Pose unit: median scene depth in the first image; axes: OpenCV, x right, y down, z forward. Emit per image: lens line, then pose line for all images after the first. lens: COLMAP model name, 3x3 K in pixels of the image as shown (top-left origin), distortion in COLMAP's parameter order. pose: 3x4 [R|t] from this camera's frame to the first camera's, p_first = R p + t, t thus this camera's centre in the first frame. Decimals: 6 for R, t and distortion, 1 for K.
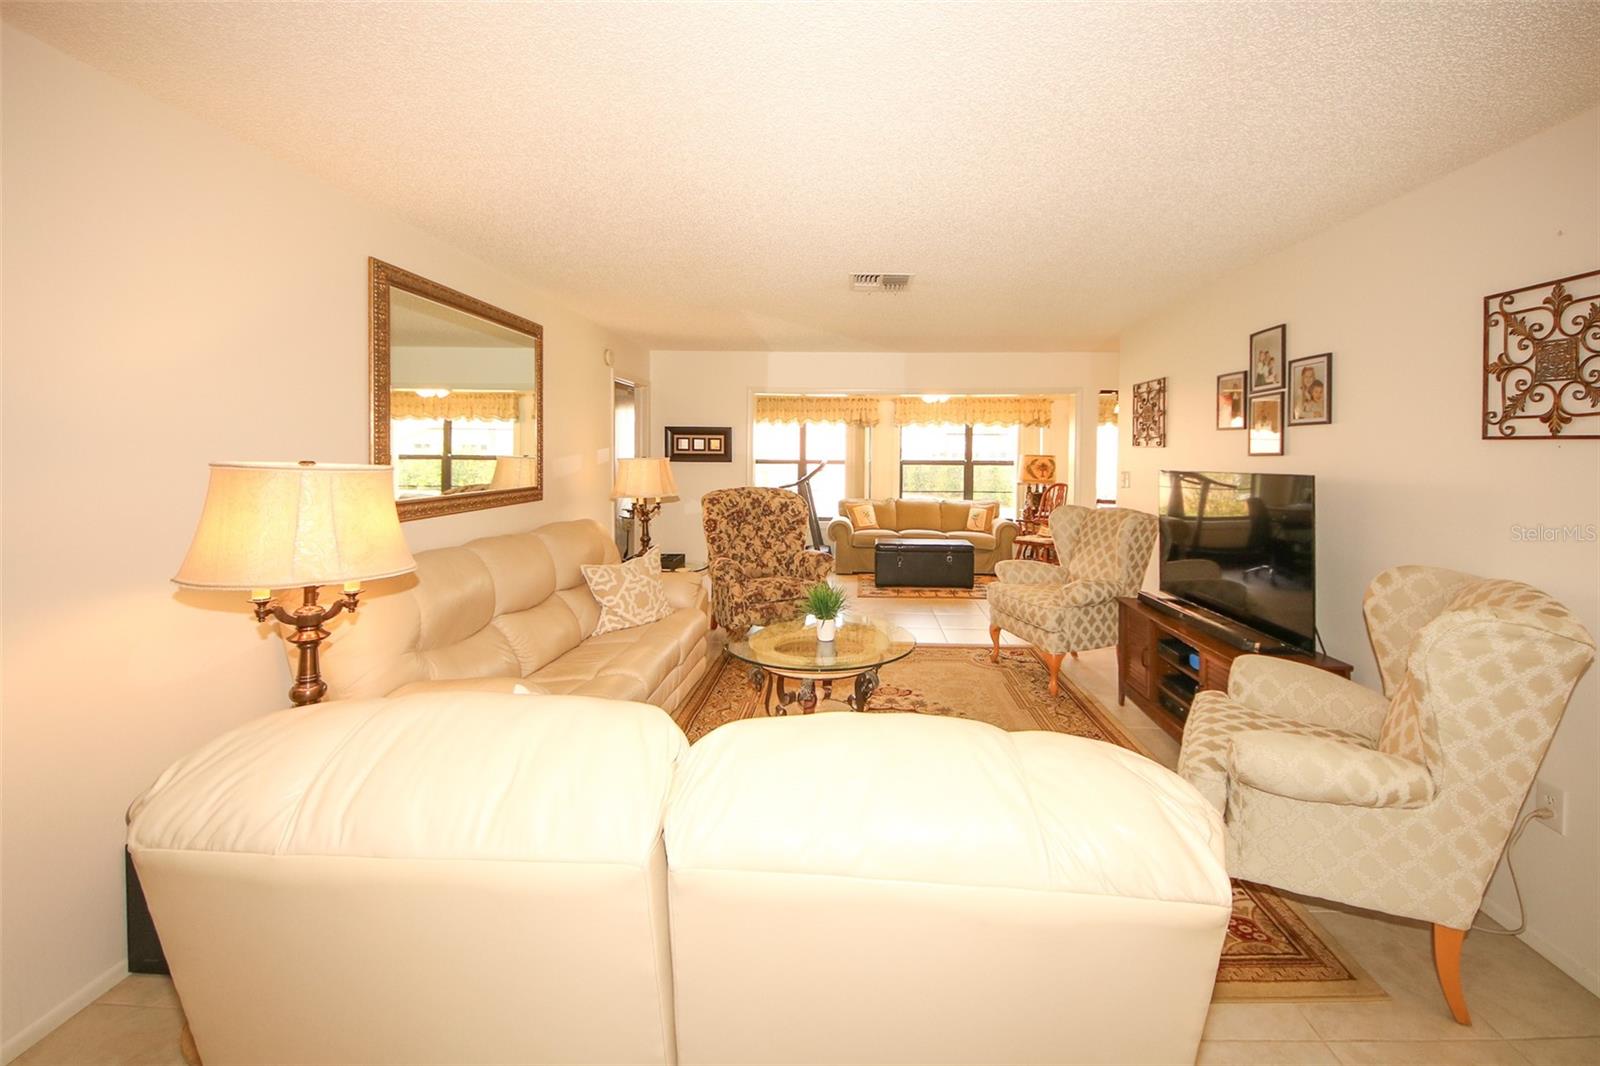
lens RADIAL K [[2166.1, 0, 800.0], [0, 2166.1, 531.5], [0, 0, 1]] dist [-0.017360, 0.000000]
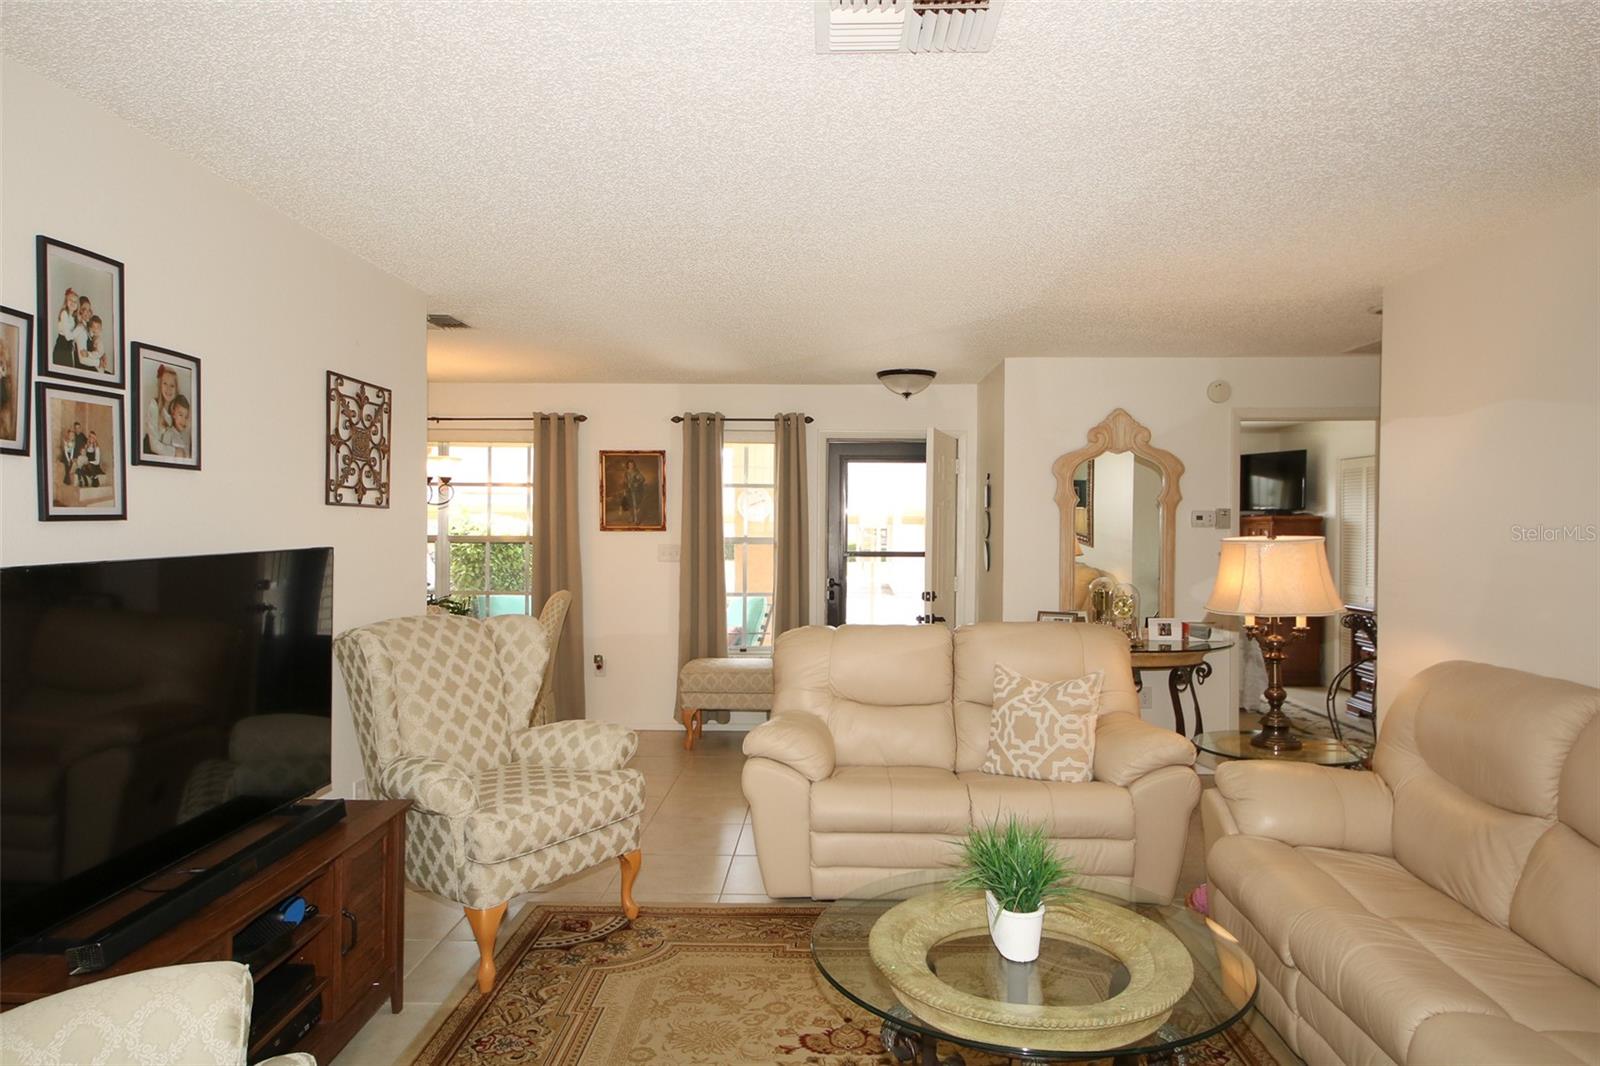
lens RADIAL K [[1015.1, 0, 799.9], [0, 1015.1, 525.9], [0, 0, 1]] dist [-0.000331, -0.000053]
pose [[-0.999194, -0.015791, 0.036906, 0.056162], [-0.014320, 0.999105, 0.039790, -0.047001], [-0.037501, 0.039230, -0.998526, 1.264770]]
